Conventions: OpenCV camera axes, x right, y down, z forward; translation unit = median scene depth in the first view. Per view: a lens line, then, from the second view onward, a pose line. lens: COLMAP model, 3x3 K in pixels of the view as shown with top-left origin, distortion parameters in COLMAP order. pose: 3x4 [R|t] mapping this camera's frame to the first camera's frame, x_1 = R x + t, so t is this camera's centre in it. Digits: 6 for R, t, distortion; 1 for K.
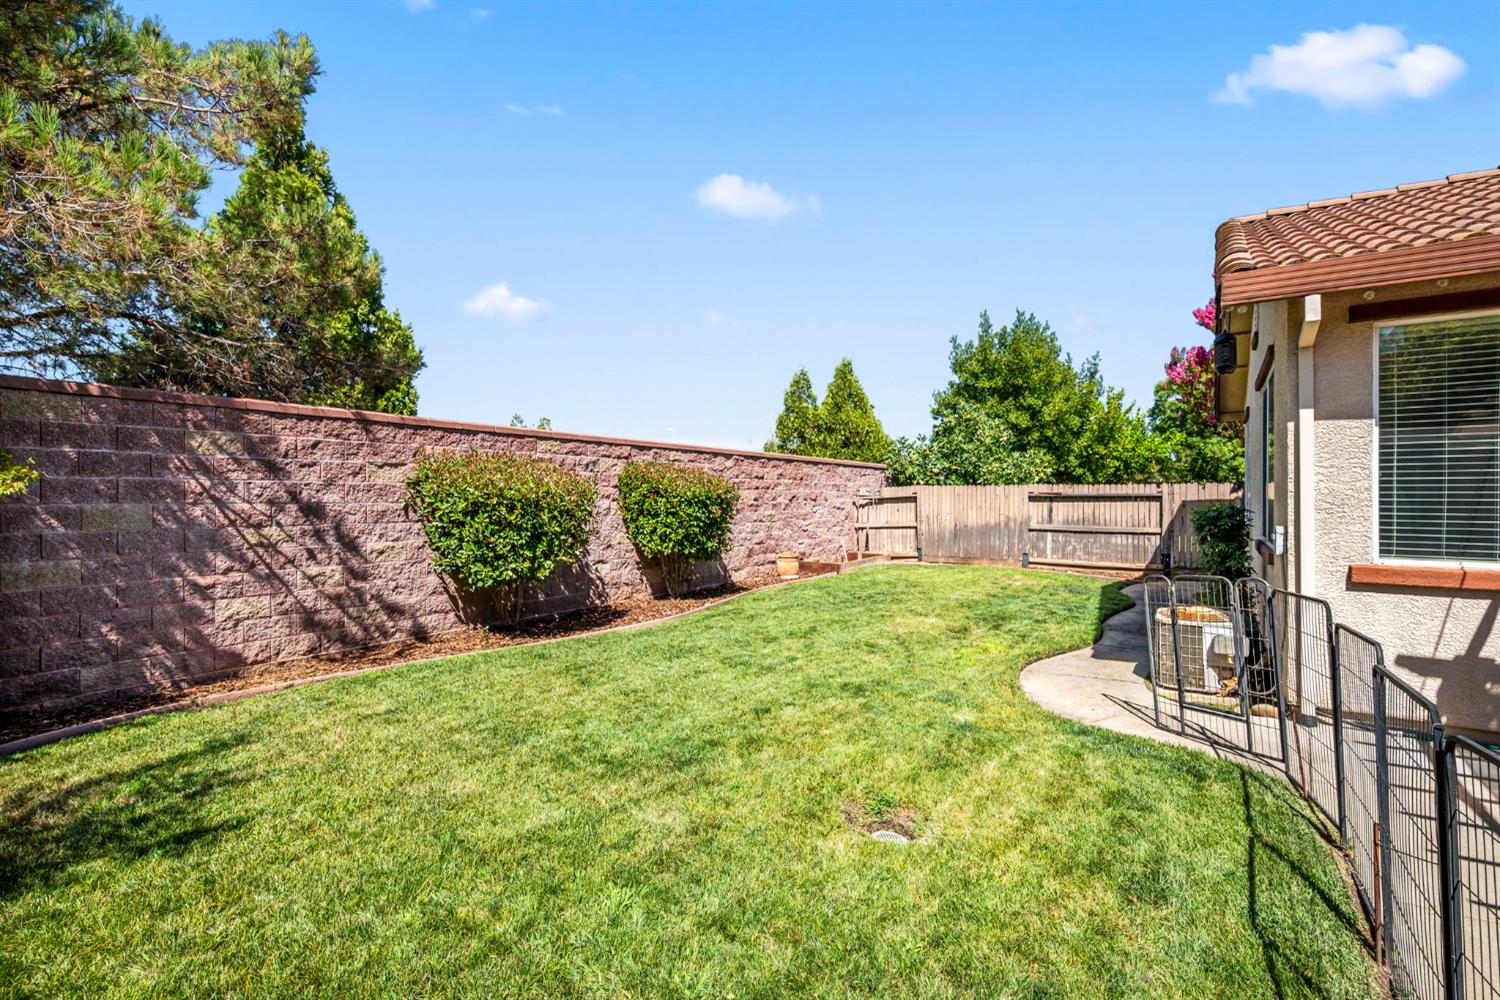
lens RADIAL K [[666.9, 0, 745.9], [0, 666.9, 503.3], [0, 0, 1]] dist [-0.003852, -0.000884]
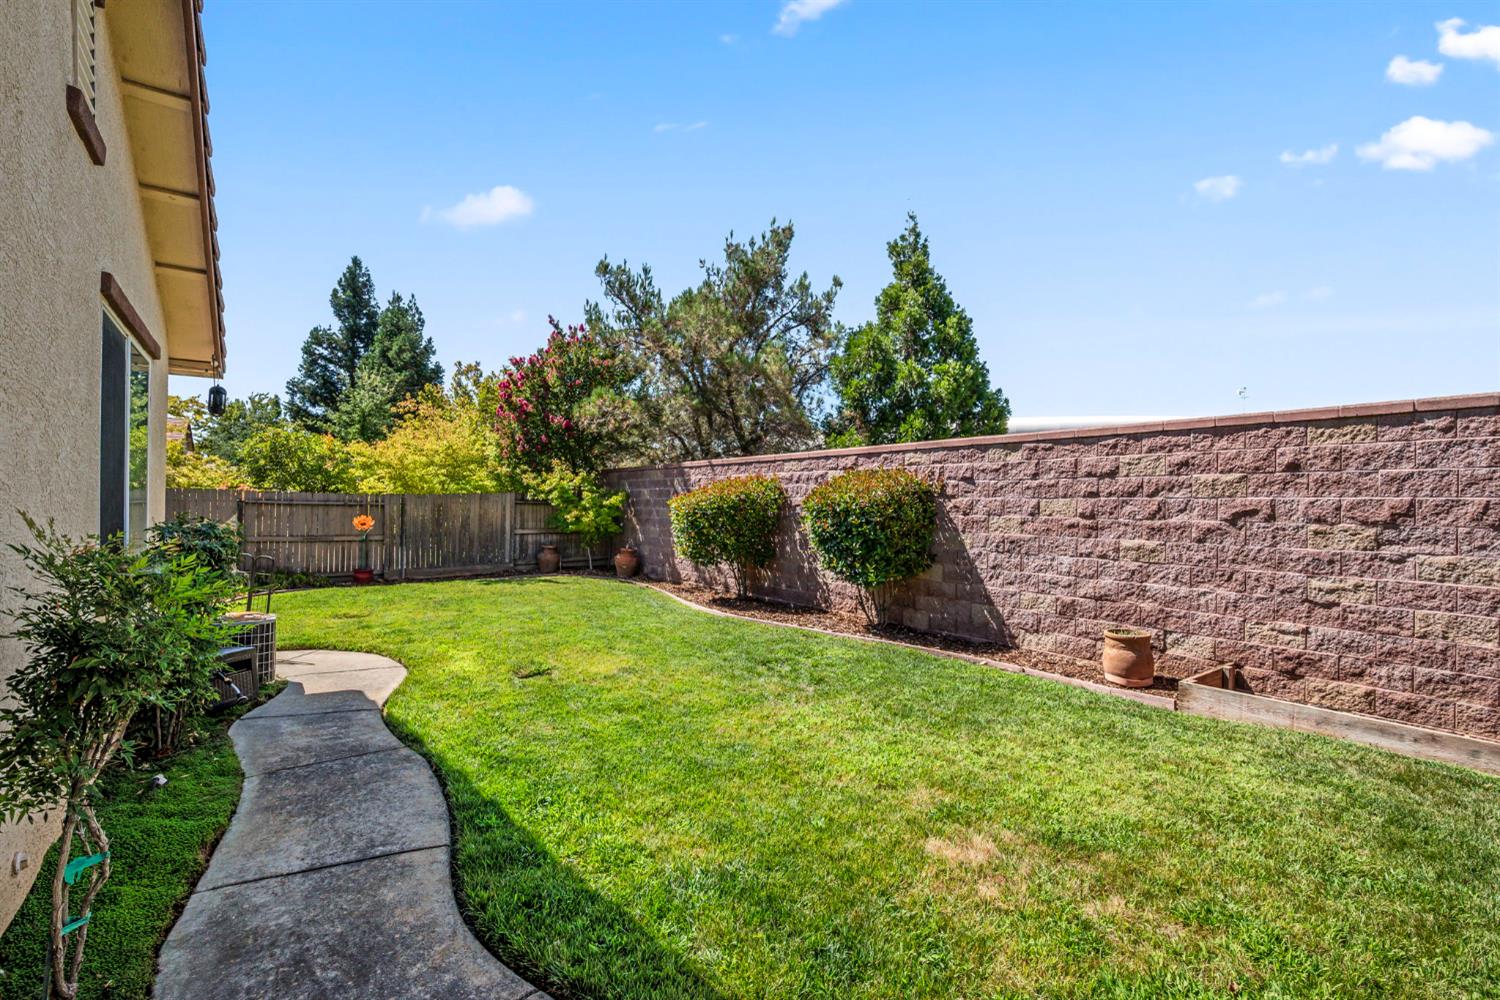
lens RADIAL K [[666.9, 0, 745.9], [0, 666.9, 503.3], [0, 0, 1]] dist [-0.003852, -0.000884]
pose [[-0.325673, -0.012644, -0.945398, 0.626510], [-0.025612, 0.999662, -0.004547, -0.006178], [0.945135, 0.022733, -0.325887, 0.924284]]
